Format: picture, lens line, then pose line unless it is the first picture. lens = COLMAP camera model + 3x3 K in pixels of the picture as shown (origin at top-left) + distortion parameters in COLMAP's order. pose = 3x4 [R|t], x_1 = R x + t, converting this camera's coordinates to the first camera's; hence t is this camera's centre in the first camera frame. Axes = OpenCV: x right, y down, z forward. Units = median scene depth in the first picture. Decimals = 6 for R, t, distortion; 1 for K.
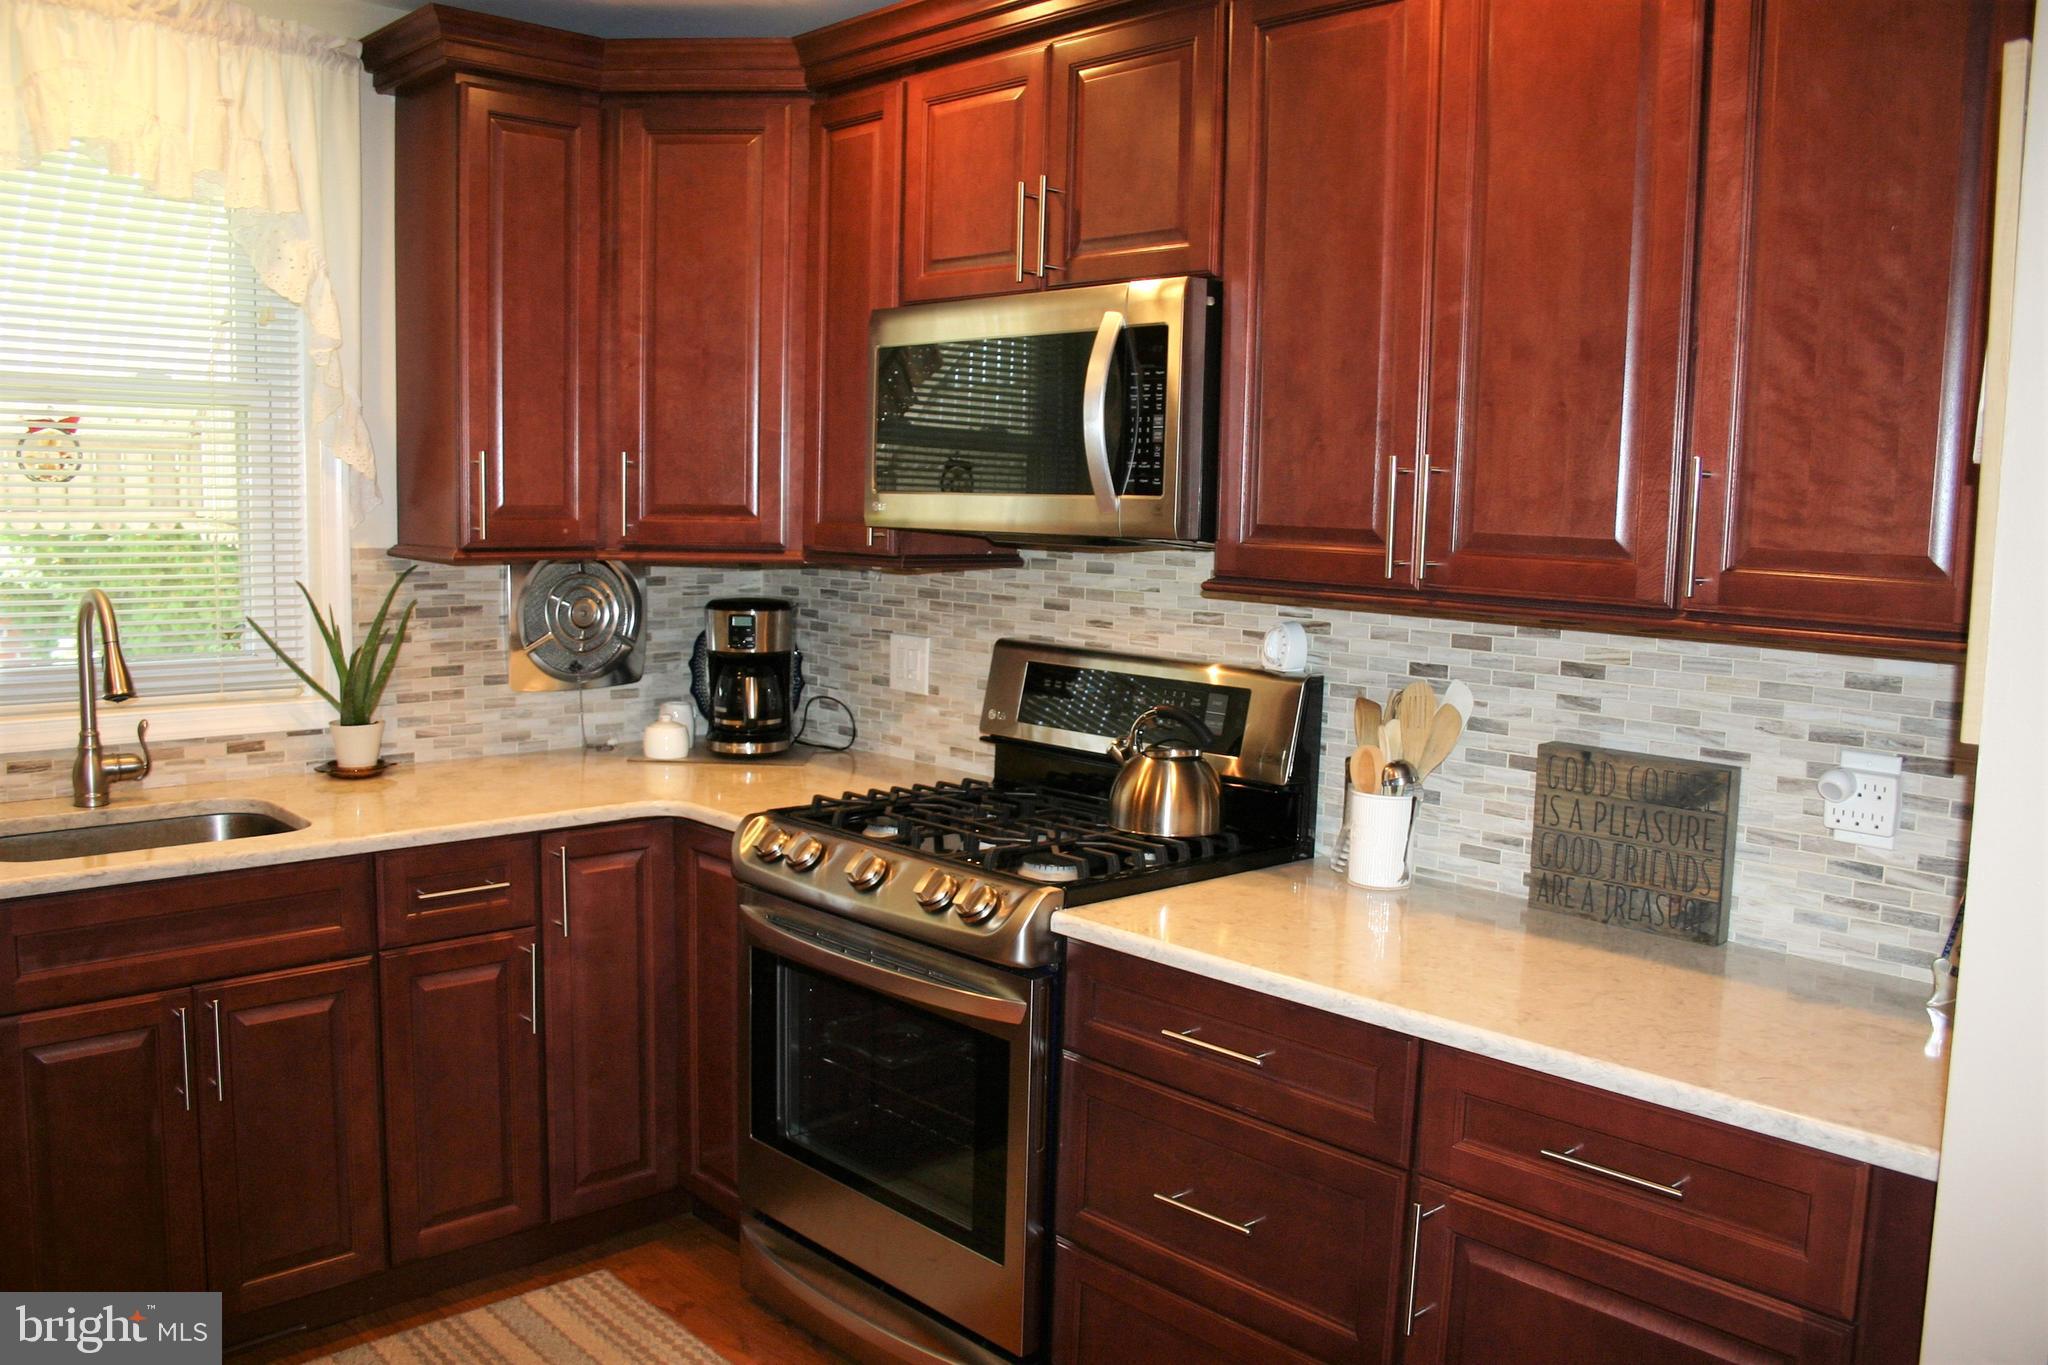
lens RADIAL K [[1655.5, 0, 1035.3], [0, 1655.5, 685.0], [0, 0, 1]] dist [-0.142026, 0.104490]
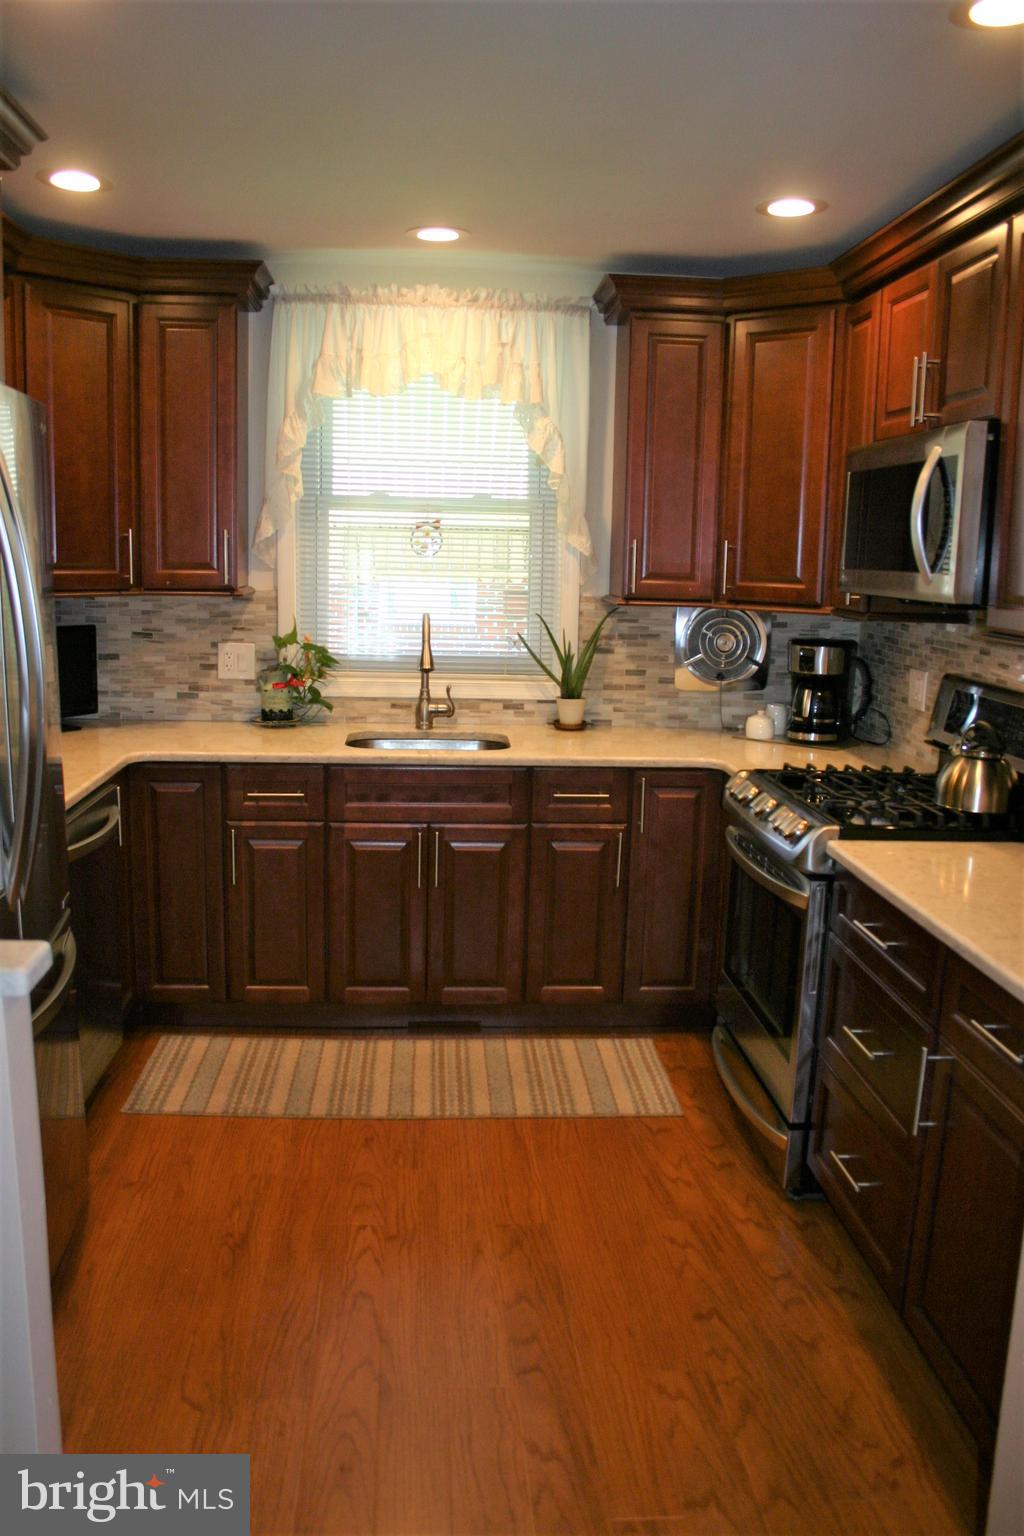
lens RADIAL K [[1241.6, 0, 502.2], [0, 1241.6, 768.5], [0, 0, 1]] dist [-0.142026, 0.104490]
pose [[0.771040, 0.107481, -0.627650, 0.363825], [-0.079327, 0.994187, 0.072798, 0.008023], [0.631826, -0.006341, 0.775084, -0.065290]]
